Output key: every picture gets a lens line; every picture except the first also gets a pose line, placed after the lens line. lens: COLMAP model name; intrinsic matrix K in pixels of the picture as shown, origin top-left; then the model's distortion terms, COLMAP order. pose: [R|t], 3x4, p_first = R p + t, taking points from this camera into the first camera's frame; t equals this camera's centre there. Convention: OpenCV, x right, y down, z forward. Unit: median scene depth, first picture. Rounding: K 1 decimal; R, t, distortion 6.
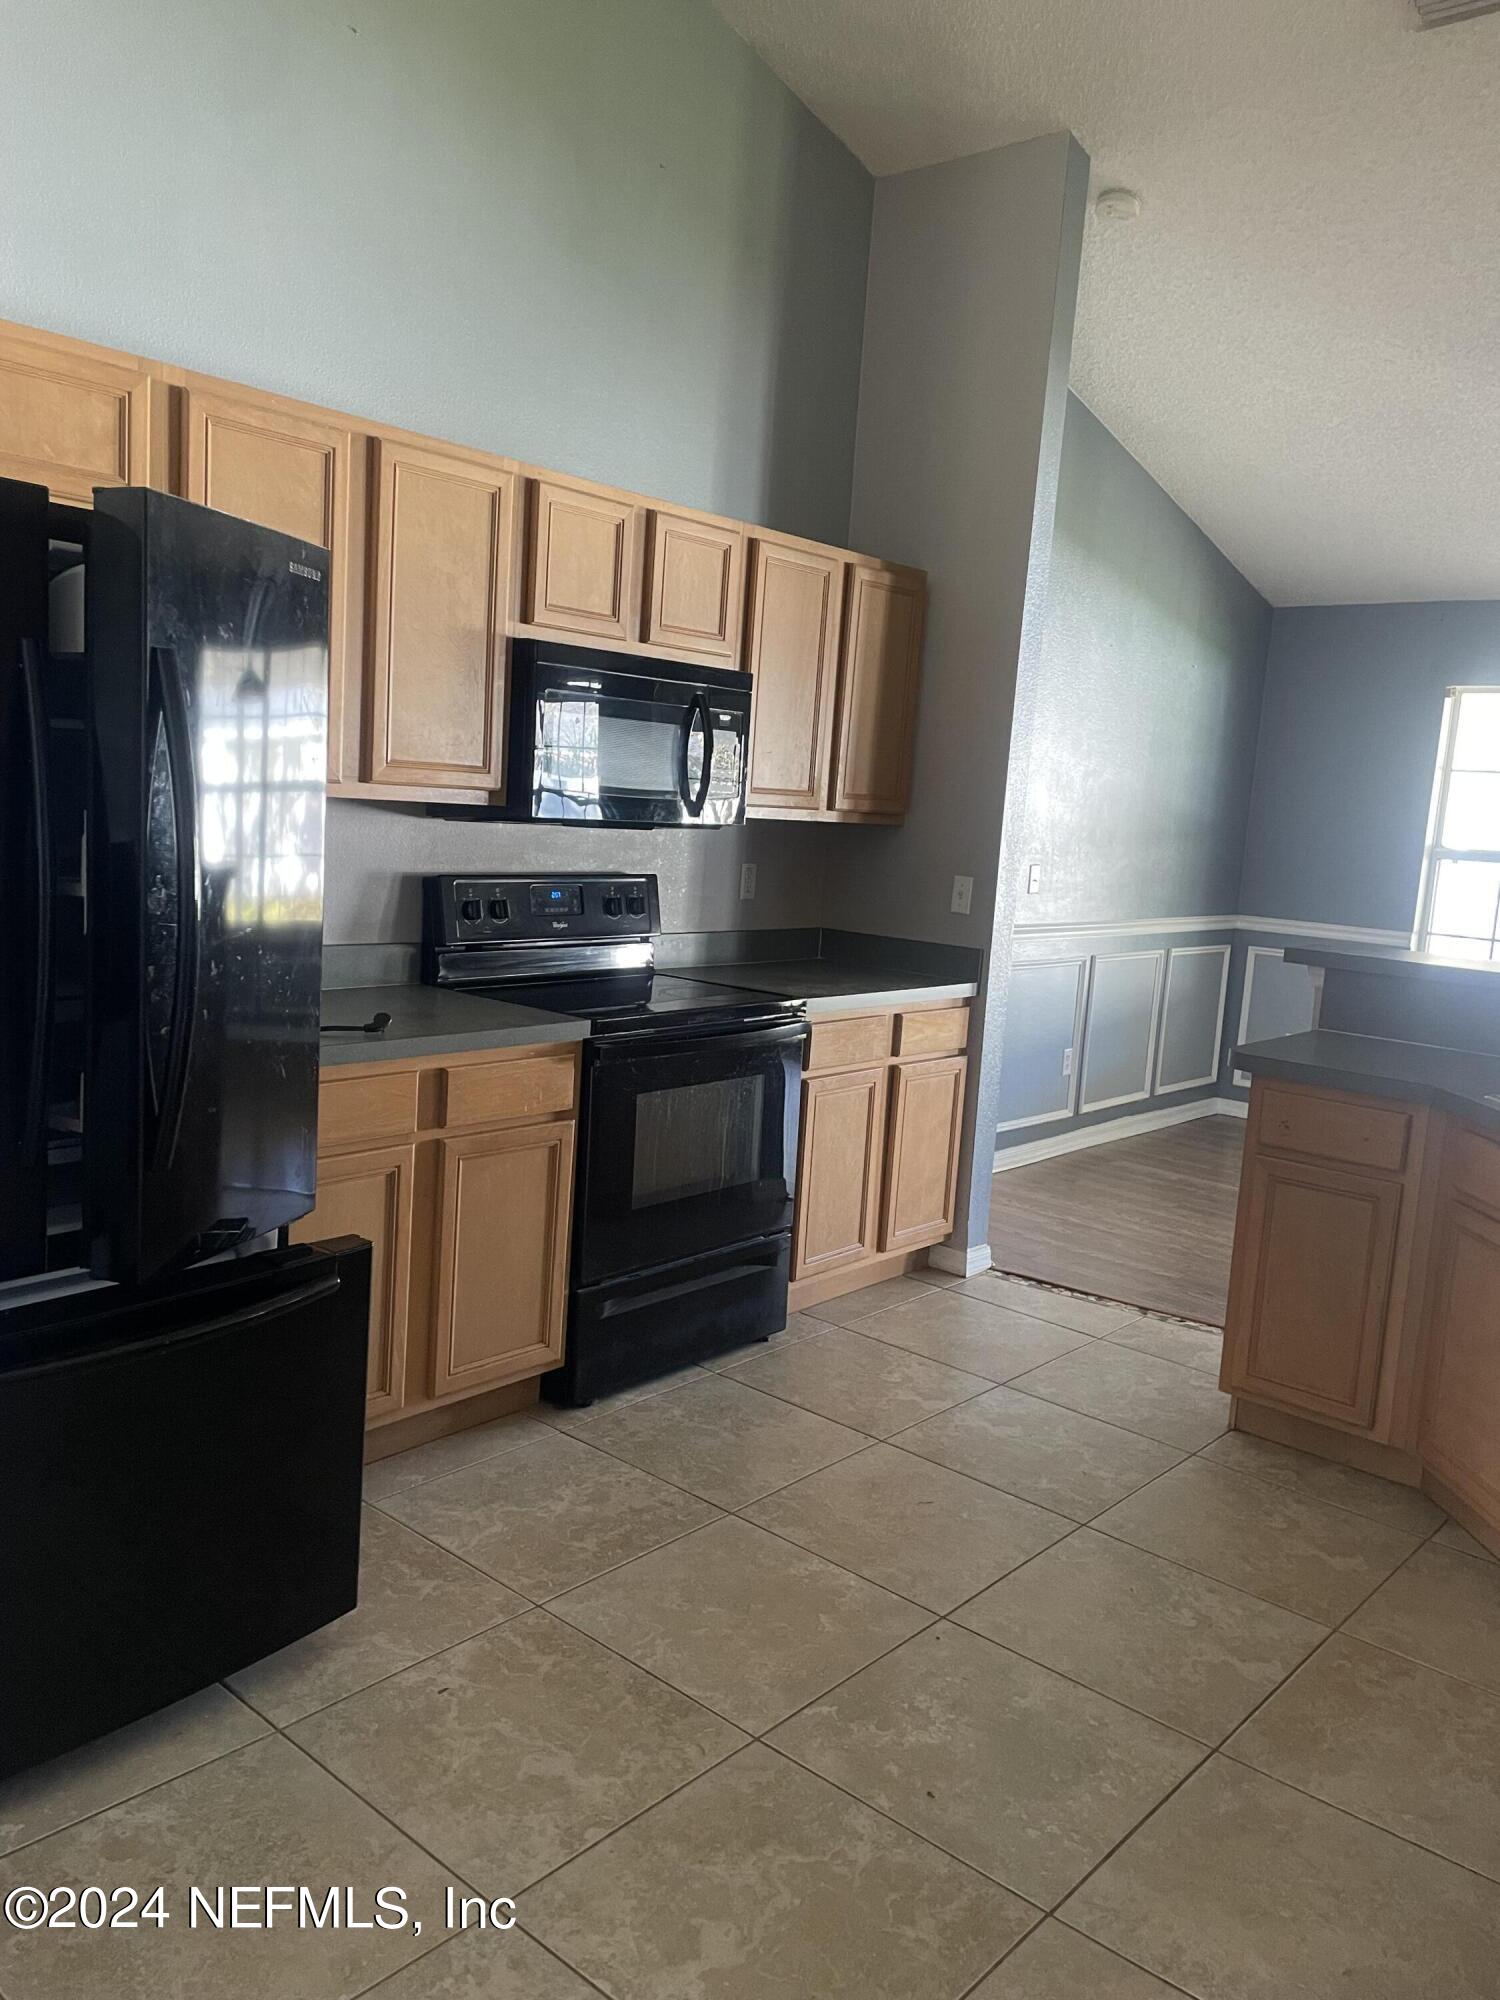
lens RADIAL K [[1504.6, 0, 767.6], [0, 1504.6, 986.3], [0, 0, 1]] dist [0.105919, -0.136288]
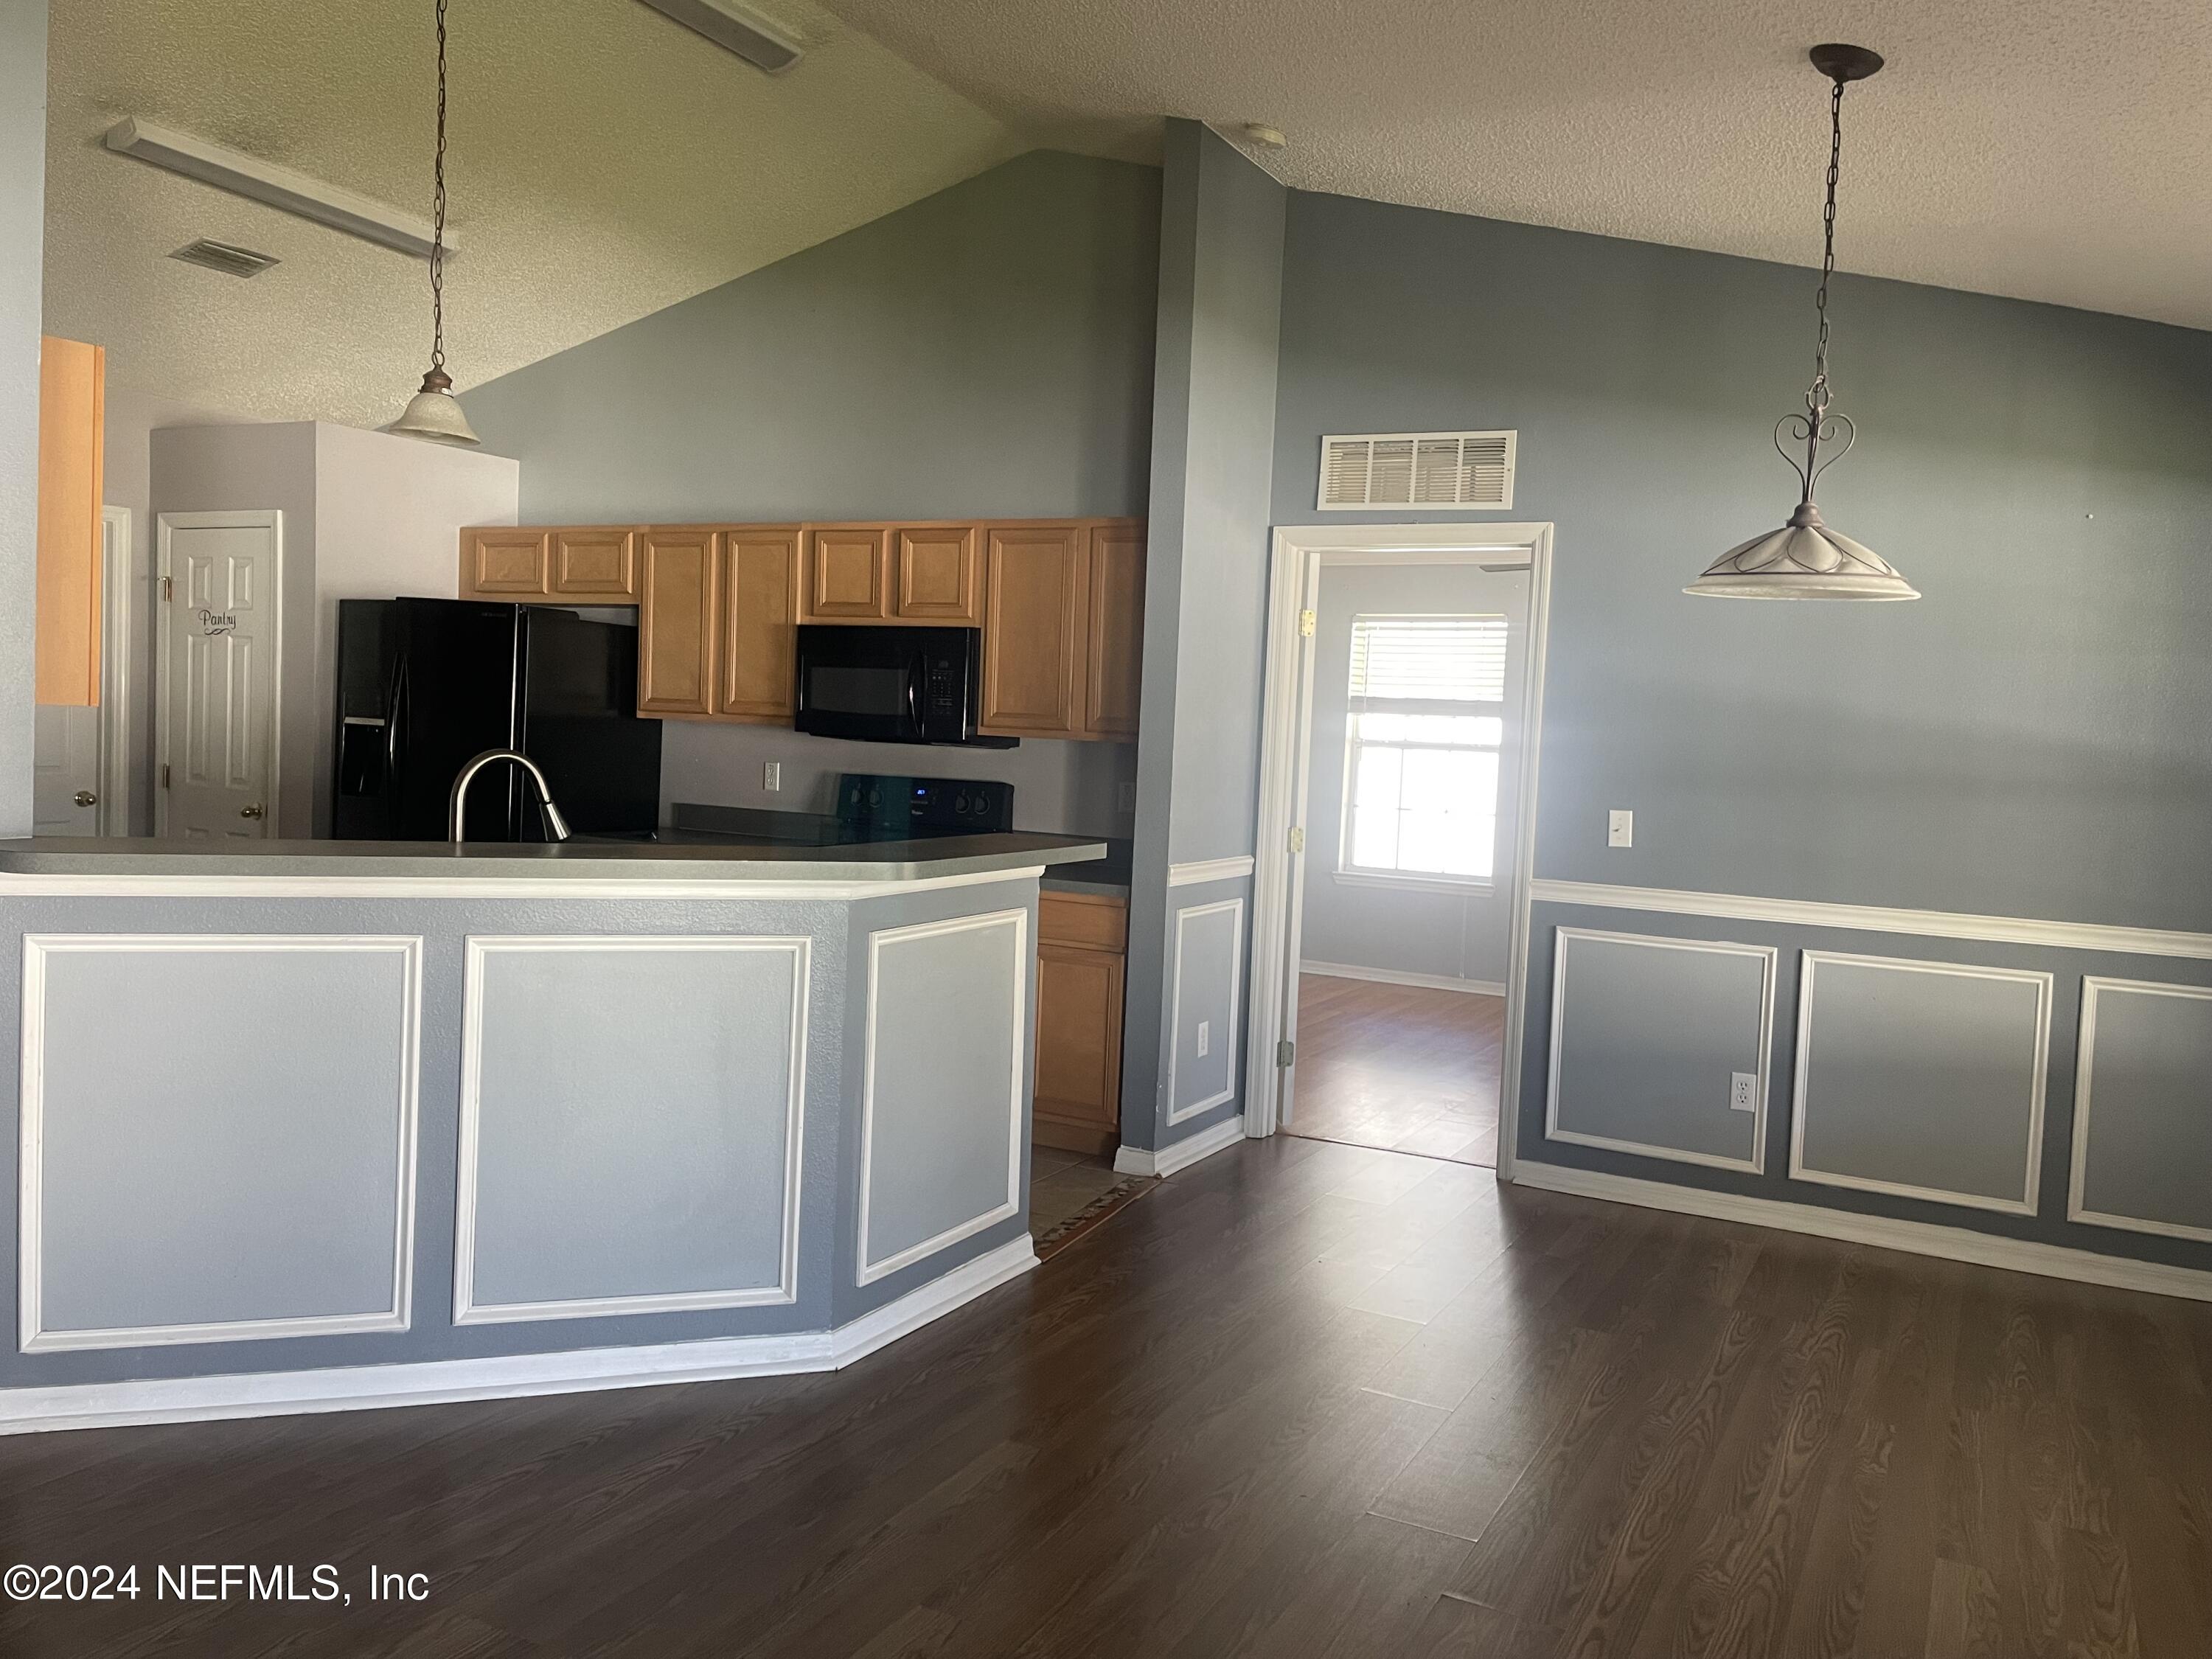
lens RADIAL K [[1664.1, 0, 1130.9], [0, 1664.1, 812.2], [0, 0, 1]] dist [0.105919, -0.136288]
pose [[0.233676, 0.008317, -0.972279, 0.912346], [-0.148143, 0.988593, -0.027148, -0.016548], [0.960963, 0.150381, 0.232242, 0.508808]]
